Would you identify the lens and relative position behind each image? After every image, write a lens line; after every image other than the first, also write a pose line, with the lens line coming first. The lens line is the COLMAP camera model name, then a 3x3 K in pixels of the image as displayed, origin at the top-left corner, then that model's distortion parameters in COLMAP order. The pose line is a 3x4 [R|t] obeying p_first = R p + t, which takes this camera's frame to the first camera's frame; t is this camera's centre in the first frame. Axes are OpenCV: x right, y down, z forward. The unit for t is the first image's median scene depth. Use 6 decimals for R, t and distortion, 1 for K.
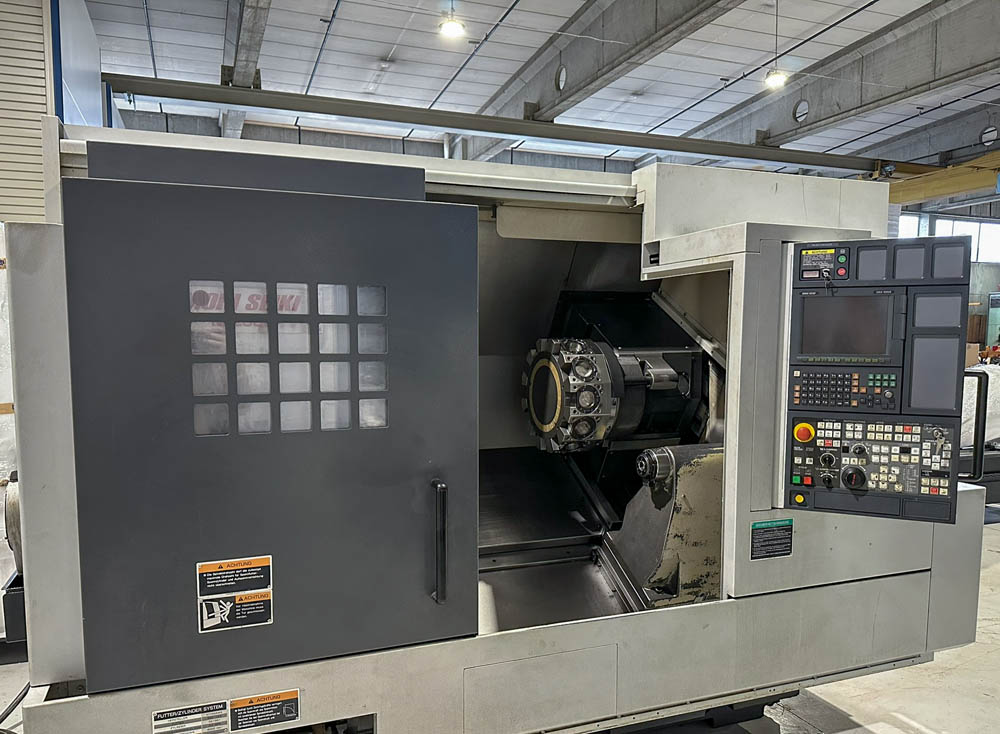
lens RADIAL K [[749.7, 0, 492.1], [0, 749.7, 364.9], [0, 0, 1]] dist [0.016935, 0.000997]
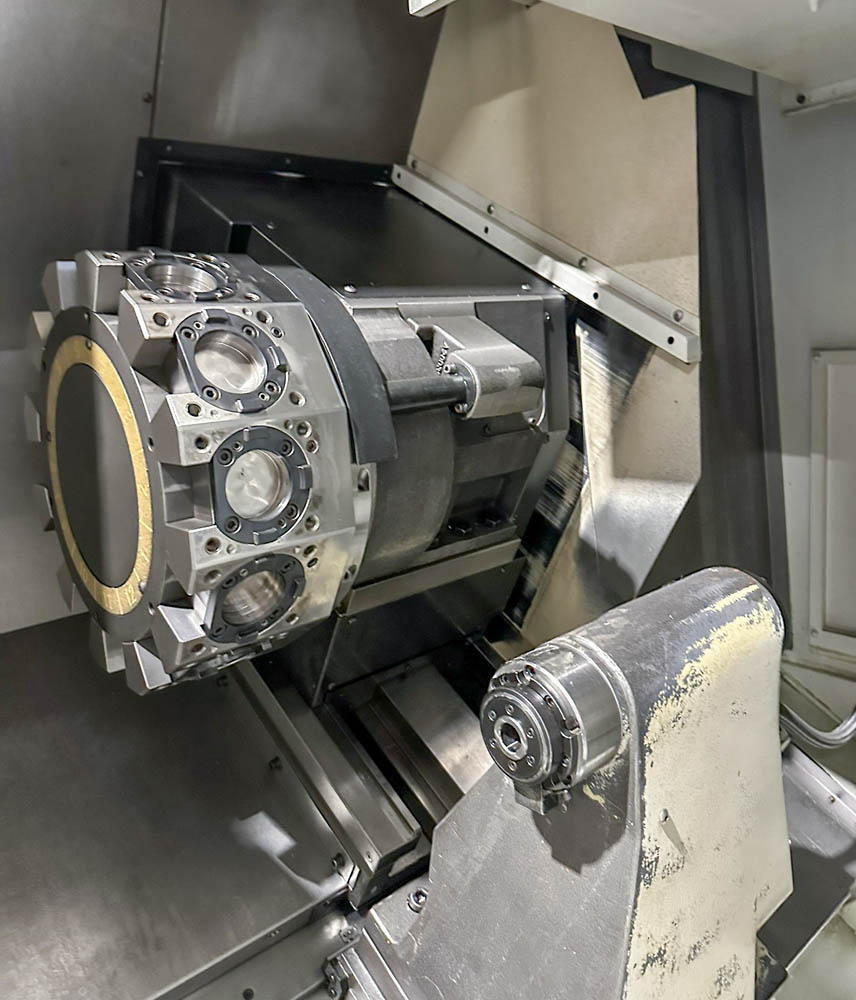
lens RADIAL K [[802.4, 0, 420.3], [0, 802.4, 498.5], [0, 0, 1]] dist [0.077355, 0.001340]
pose [[0.942221, -0.122089, 0.311952, 0.091735], [0.077119, 0.985263, 0.152673, 0.013730], [-0.325995, -0.119794, 0.937751, 0.719910]]
